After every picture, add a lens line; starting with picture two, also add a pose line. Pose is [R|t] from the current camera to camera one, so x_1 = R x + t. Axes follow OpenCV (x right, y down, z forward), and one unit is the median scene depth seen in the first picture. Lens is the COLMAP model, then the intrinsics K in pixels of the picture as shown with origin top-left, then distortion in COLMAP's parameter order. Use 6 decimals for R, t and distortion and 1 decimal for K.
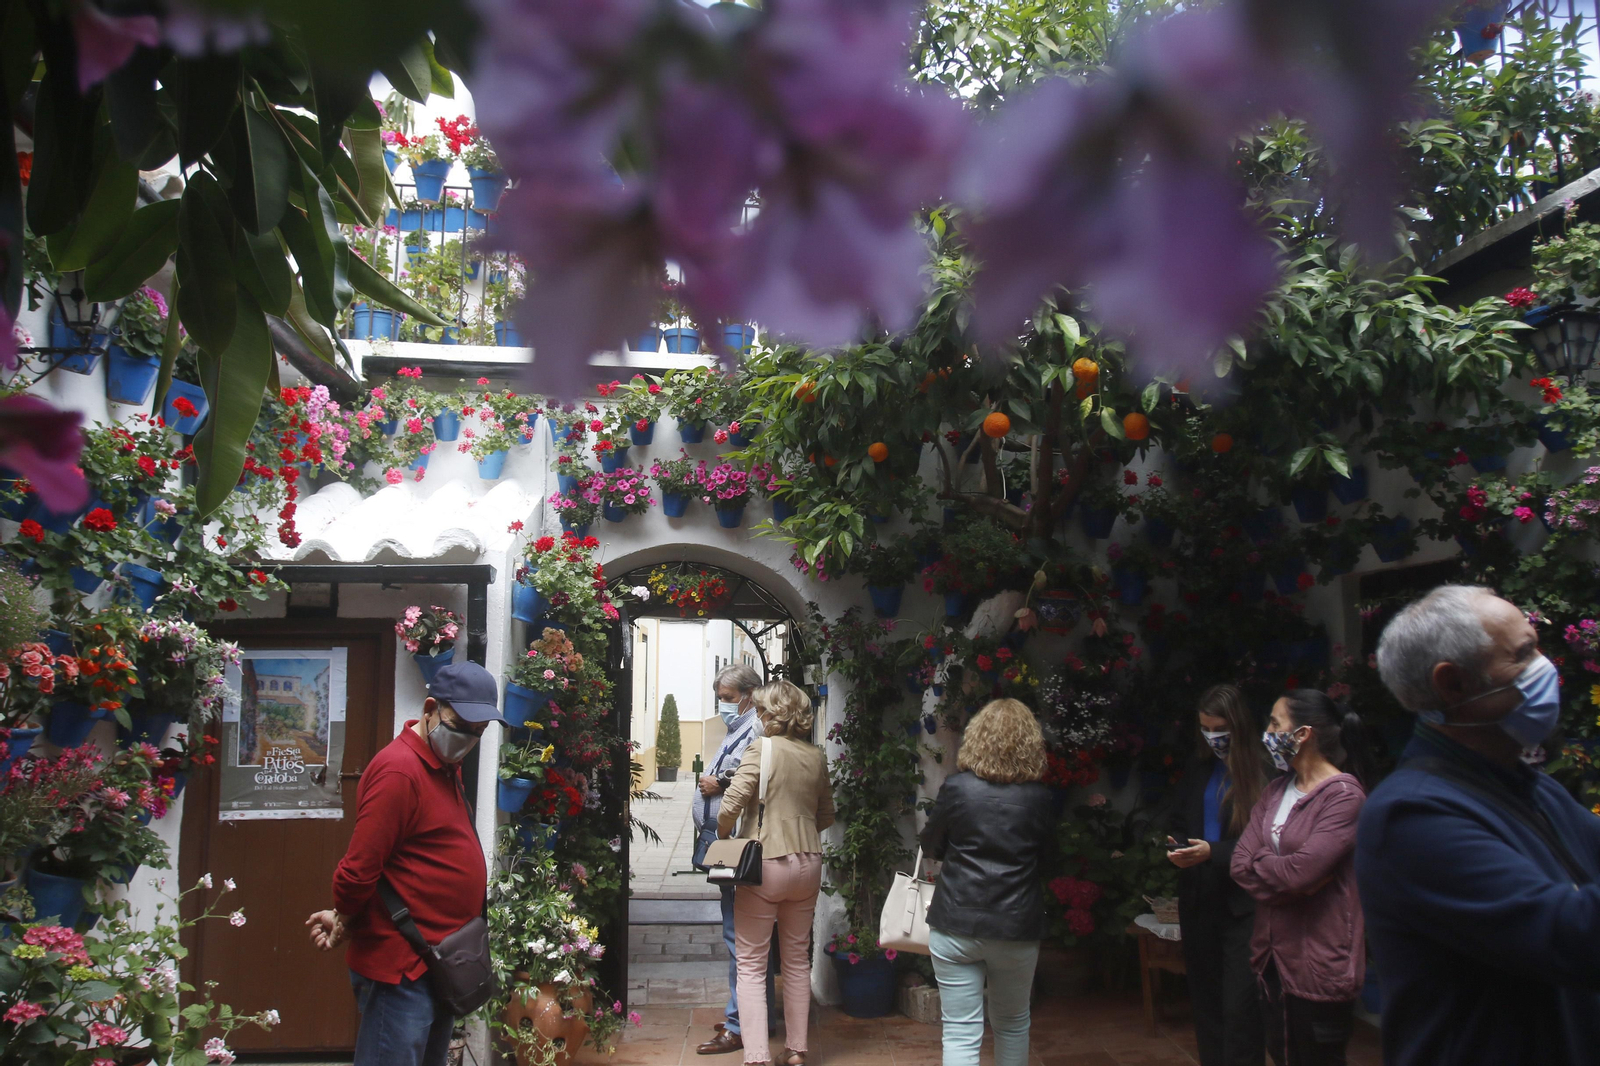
lens RADIAL K [[1155.6, 0, 800.0], [0, 1155.6, 533.0], [0, 0, 1]] dist [-0.065585, 0.009044]
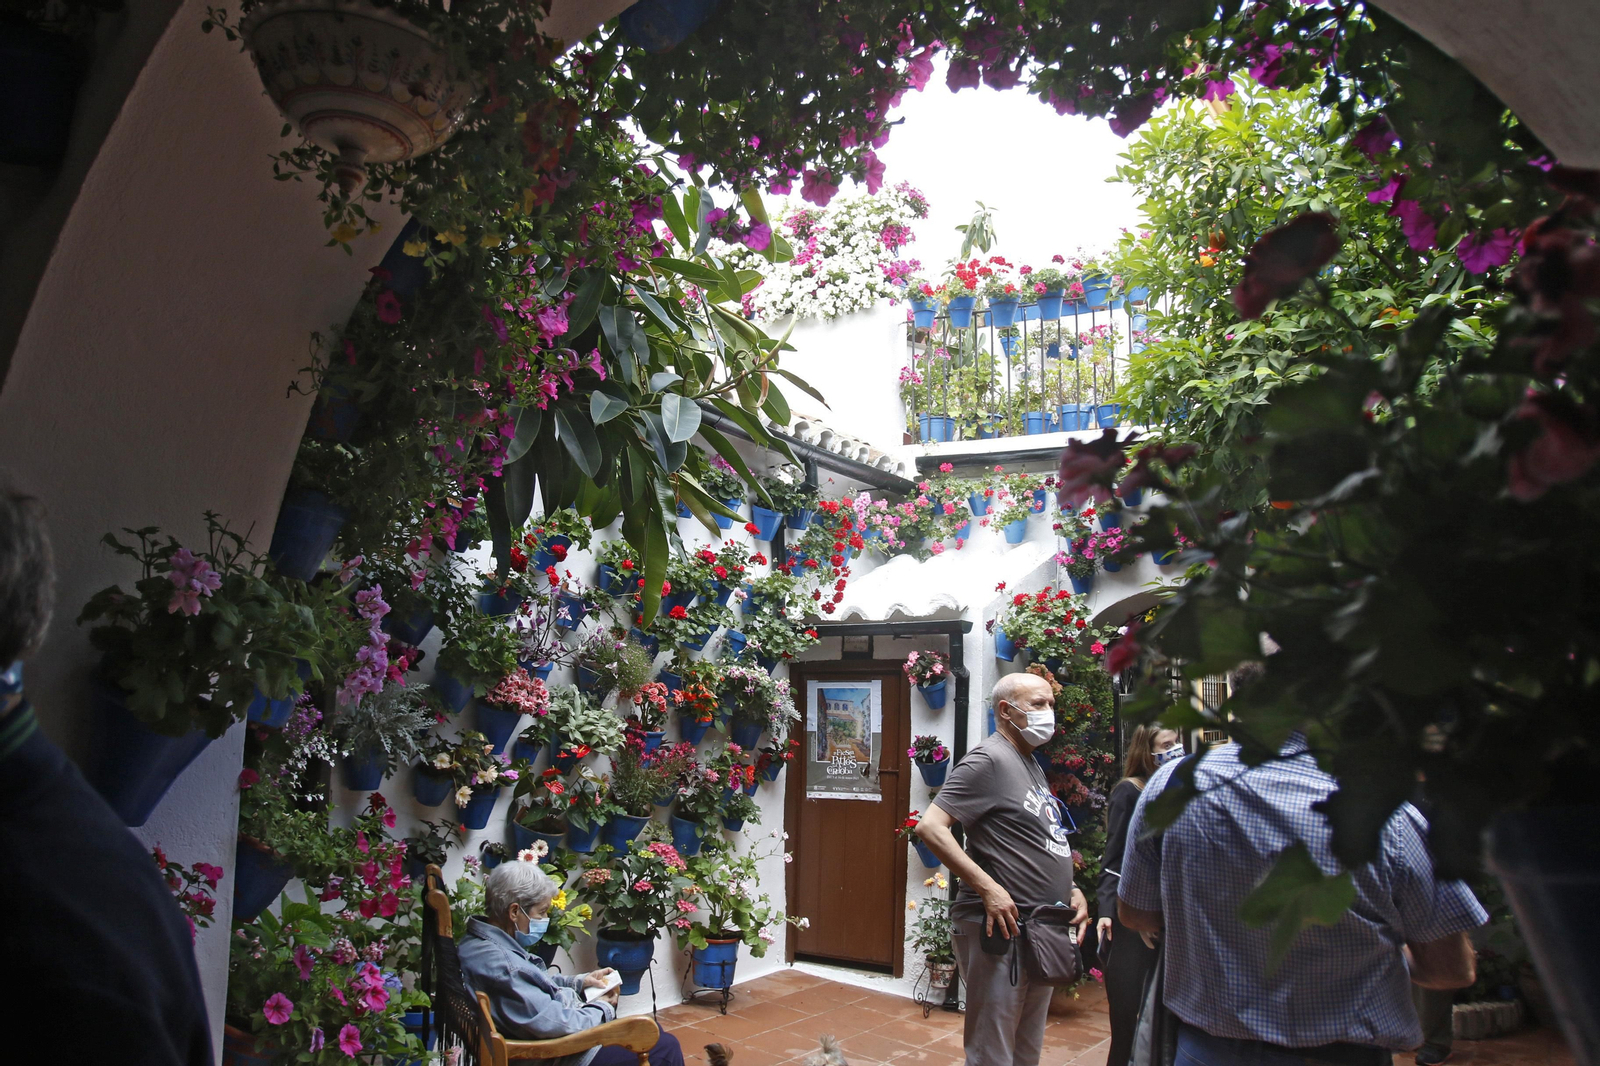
lens RADIAL K [[1155.6, 0, 800.0], [0, 1155.6, 533.0], [0, 0, 1]] dist [-0.065585, 0.009044]
pose [[0.804662, -0.070422, -0.589541, 0.383883], [0.062811, 0.997466, -0.033419, -0.040823], [0.590401, -0.010139, 0.807046, -0.212411]]
